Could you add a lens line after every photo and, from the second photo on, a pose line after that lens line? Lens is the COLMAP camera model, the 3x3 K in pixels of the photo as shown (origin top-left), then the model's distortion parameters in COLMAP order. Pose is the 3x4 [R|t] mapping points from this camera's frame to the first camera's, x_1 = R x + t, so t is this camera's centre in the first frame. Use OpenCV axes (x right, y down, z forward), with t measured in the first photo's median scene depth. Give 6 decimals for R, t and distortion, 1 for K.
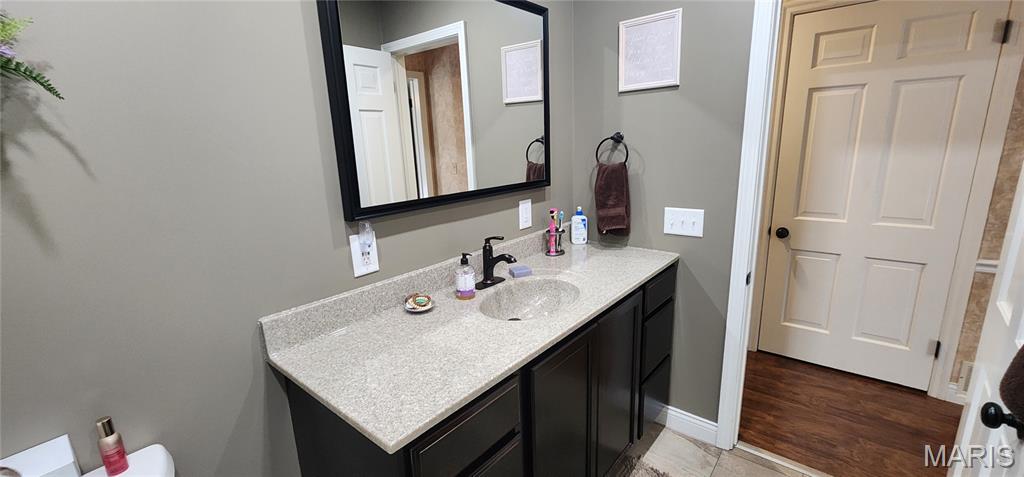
lens RADIAL K [[421.4, 0, 515.4], [0, 421.4, 239.4], [0, 0, 1]] dist [0.004784, 0.000401]
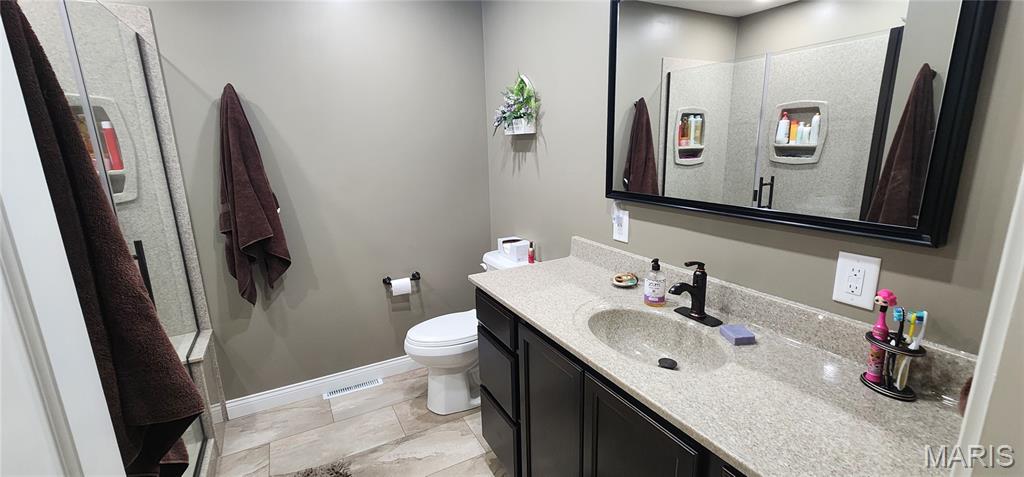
lens RADIAL K [[421.4, 0, 514.1], [0, 421.4, 239.7], [0, 0, 1]] dist [0.004784, 0.000401]
pose [[-0.379464, 0.243639, -0.892551, 0.292086], [-0.185499, 0.925082, 0.331382, -0.091244], [0.906420, 0.291315, -0.305840, 0.336427]]
